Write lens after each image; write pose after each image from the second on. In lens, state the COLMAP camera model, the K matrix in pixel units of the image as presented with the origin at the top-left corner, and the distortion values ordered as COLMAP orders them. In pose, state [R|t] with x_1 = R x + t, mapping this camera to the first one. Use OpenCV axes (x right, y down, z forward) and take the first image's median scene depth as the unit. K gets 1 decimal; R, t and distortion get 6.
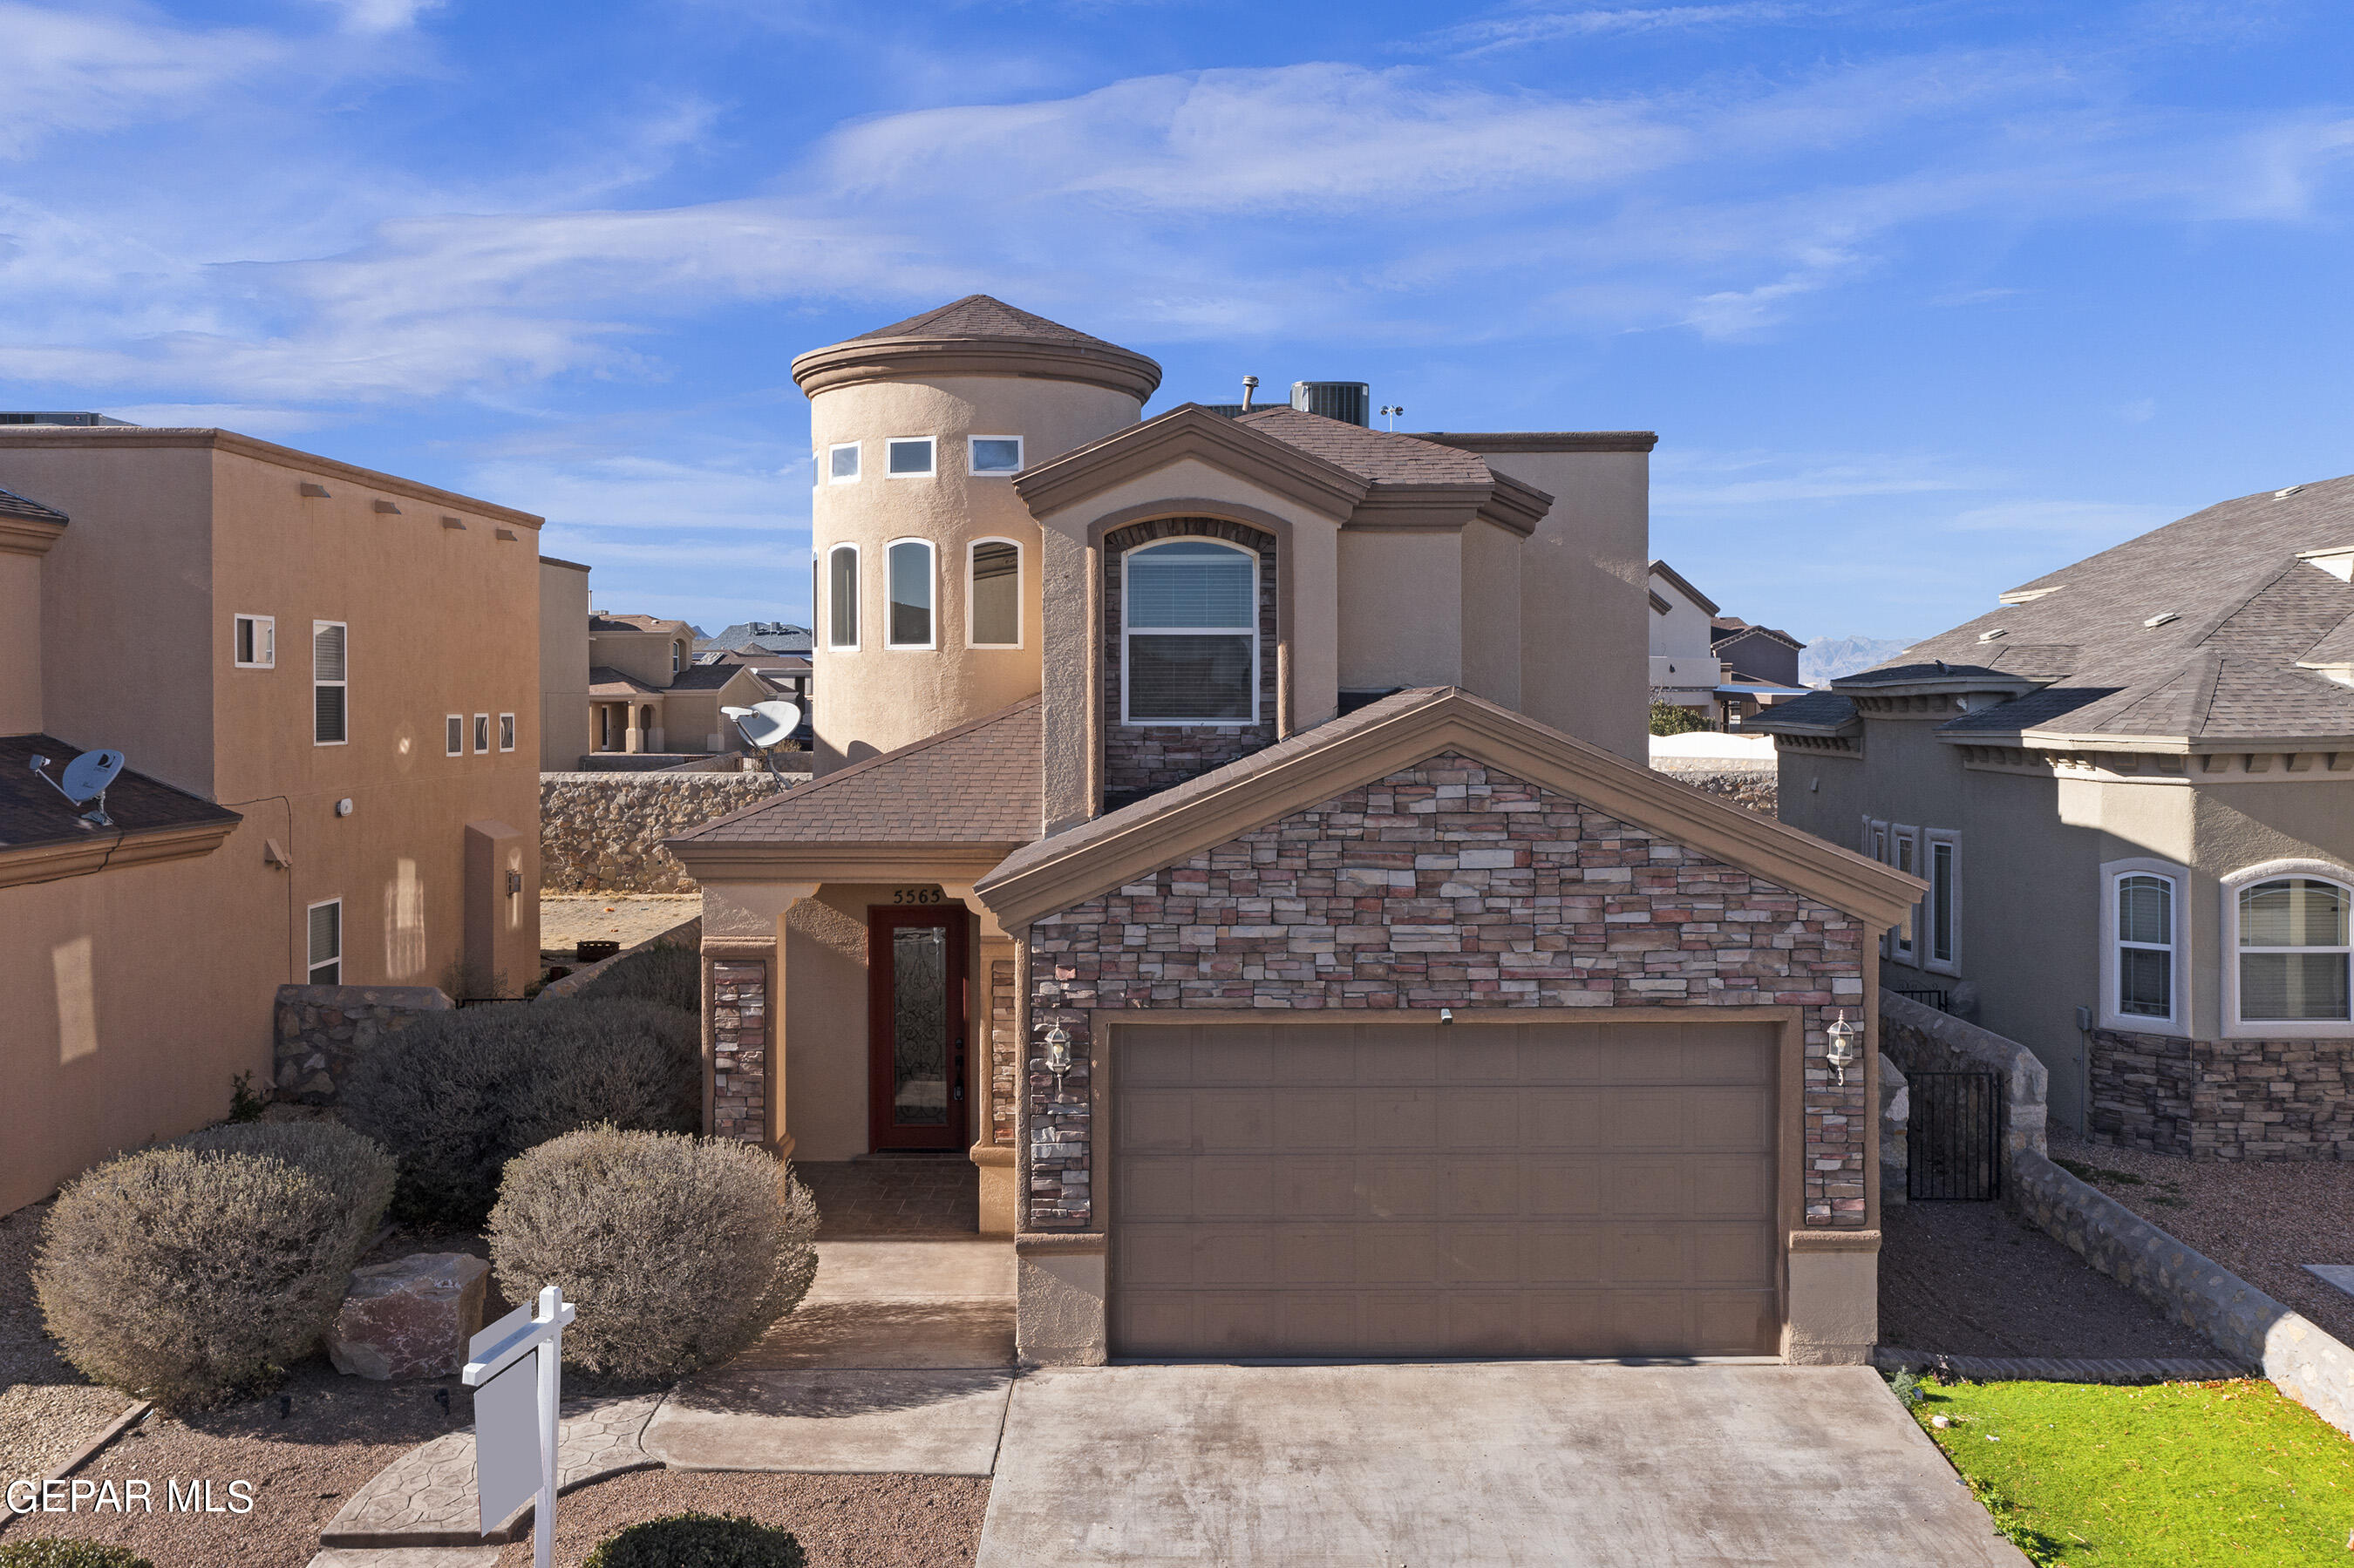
lens RADIAL K [[1887.3, 0, 1173.5], [0, 1887.3, 766.1], [0, 0, 1]] dist [-0.002051, 0.001213]
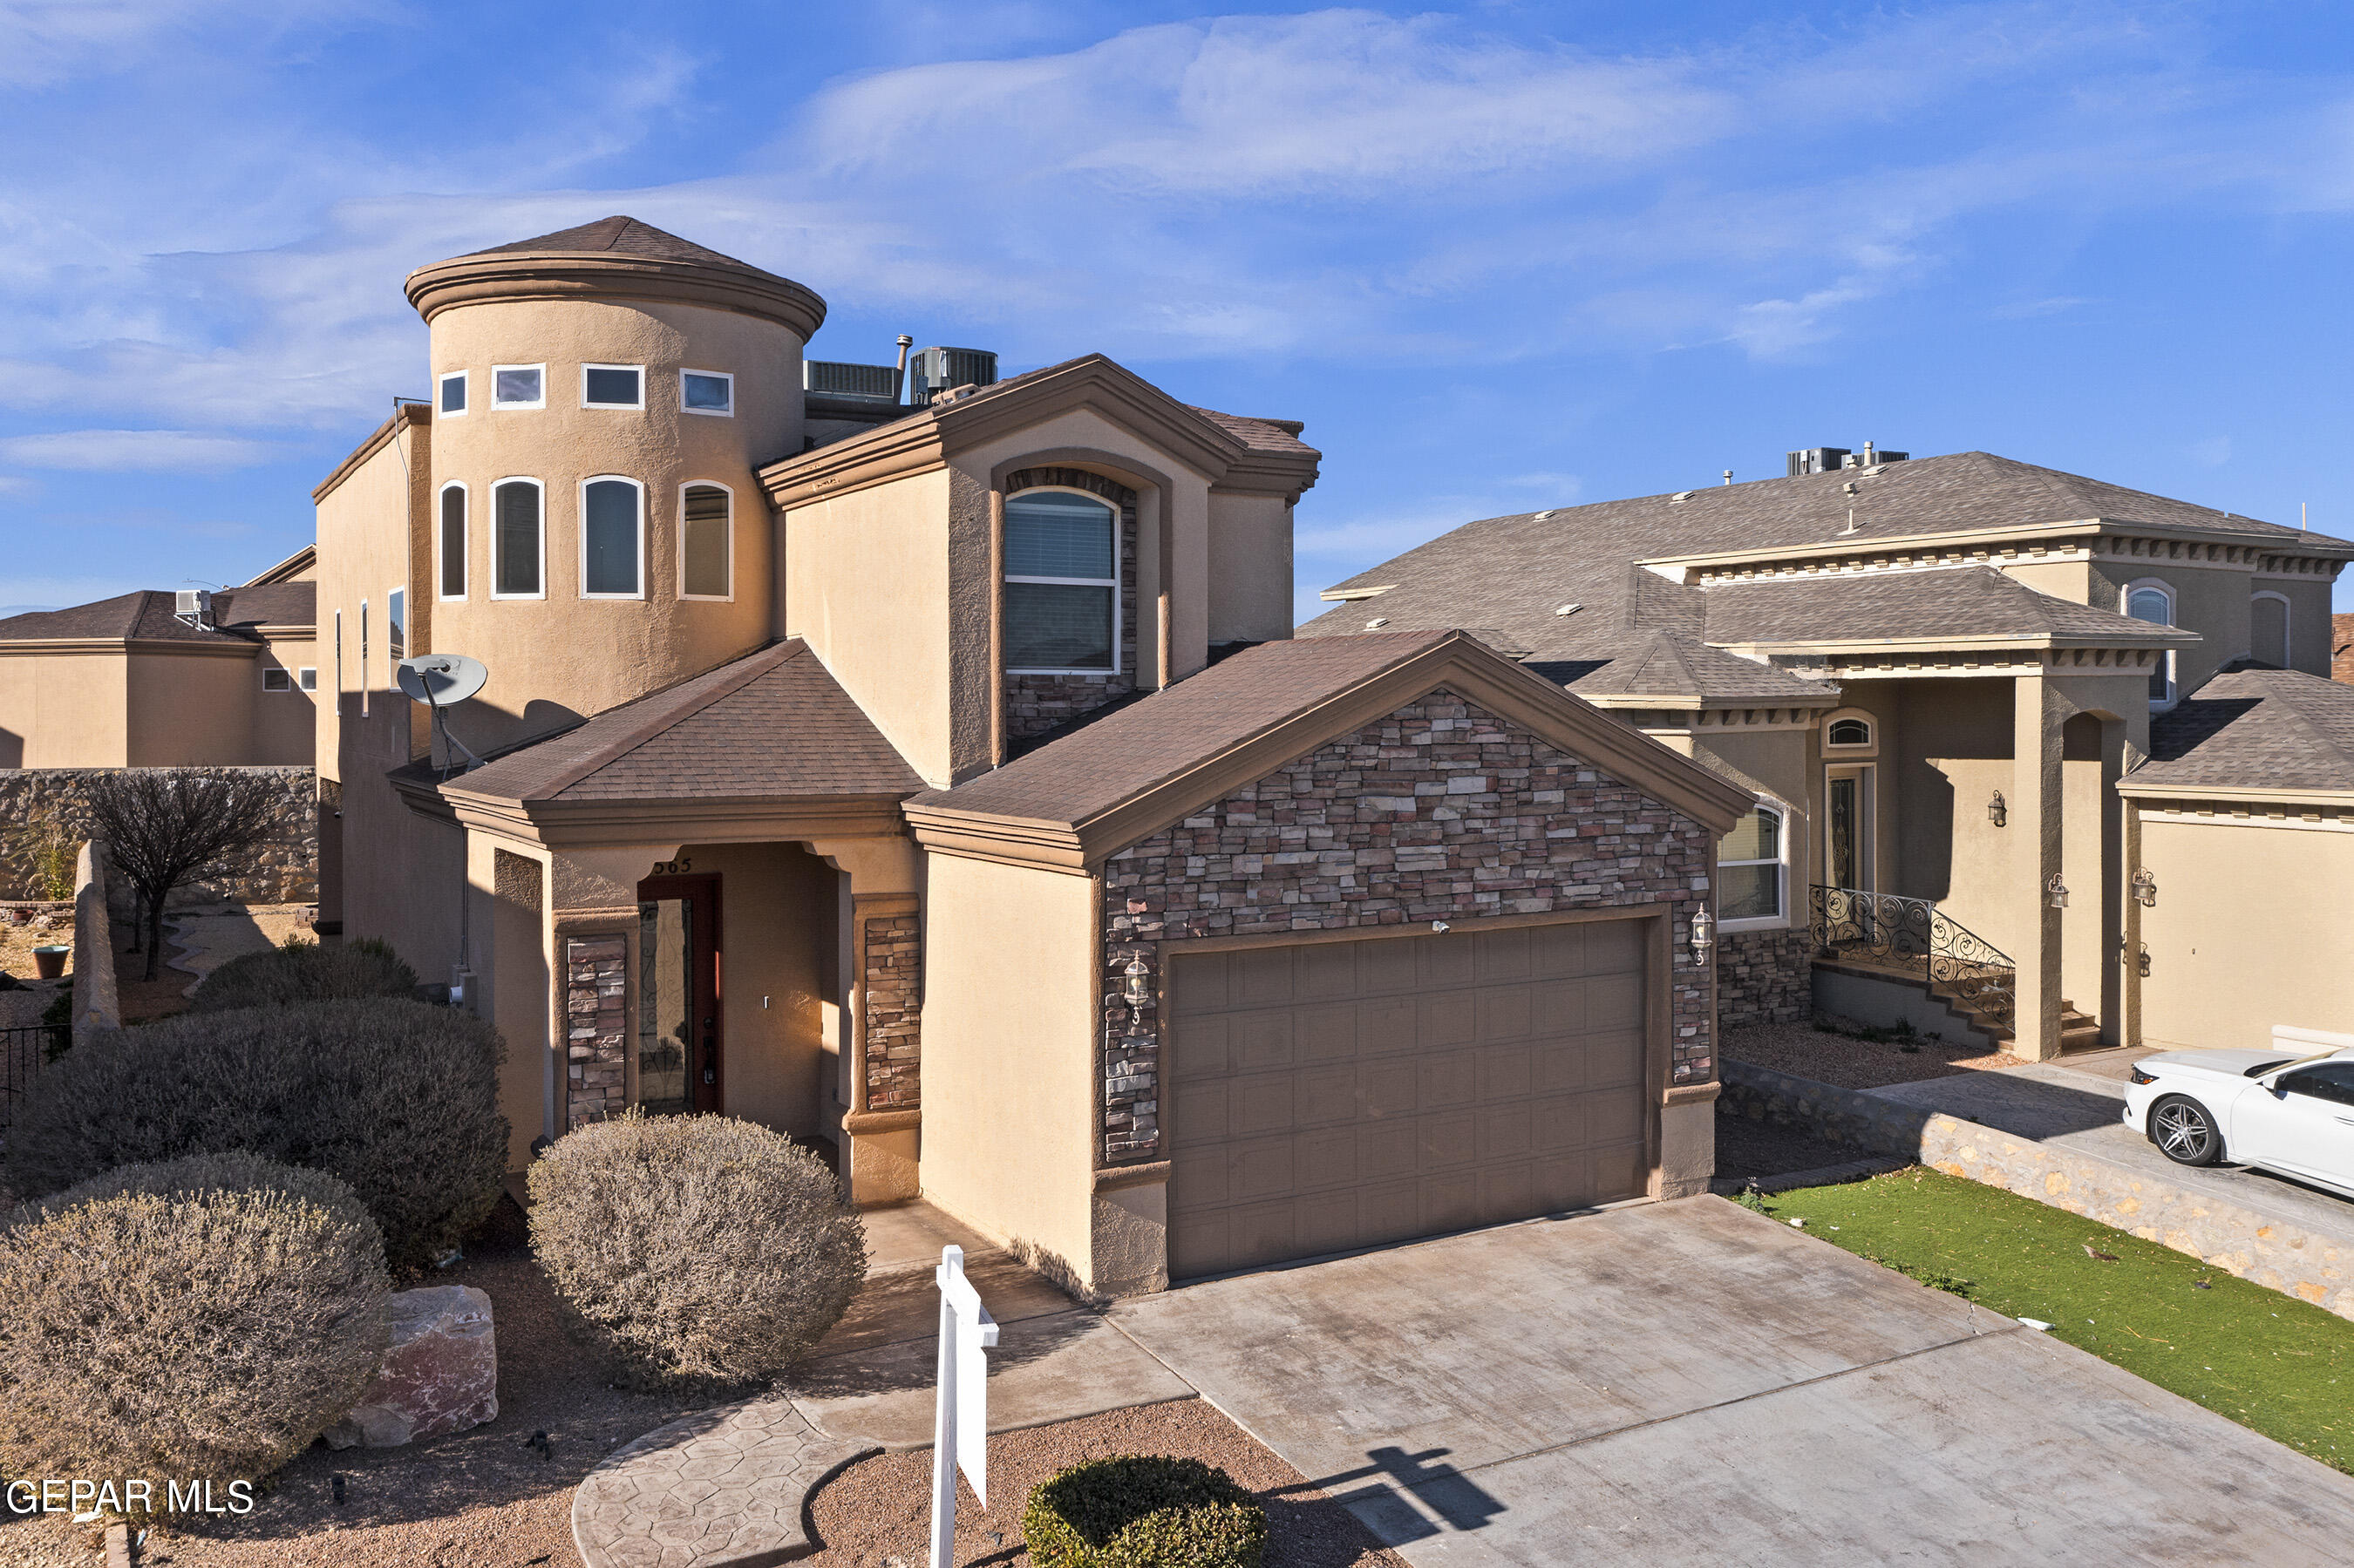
lens RADIAL K [[1886.1, 0, 1177.0], [0, 1886.1, 784.0], [0, 0, 1]] dist [-0.005756, 0.011936]
pose [[0.862124, -0.018864, 0.506346, -0.547917], [0.016514, 0.999822, 0.009132, 0.035337], [-0.506428, 0.000489, 0.862282, 0.119810]]
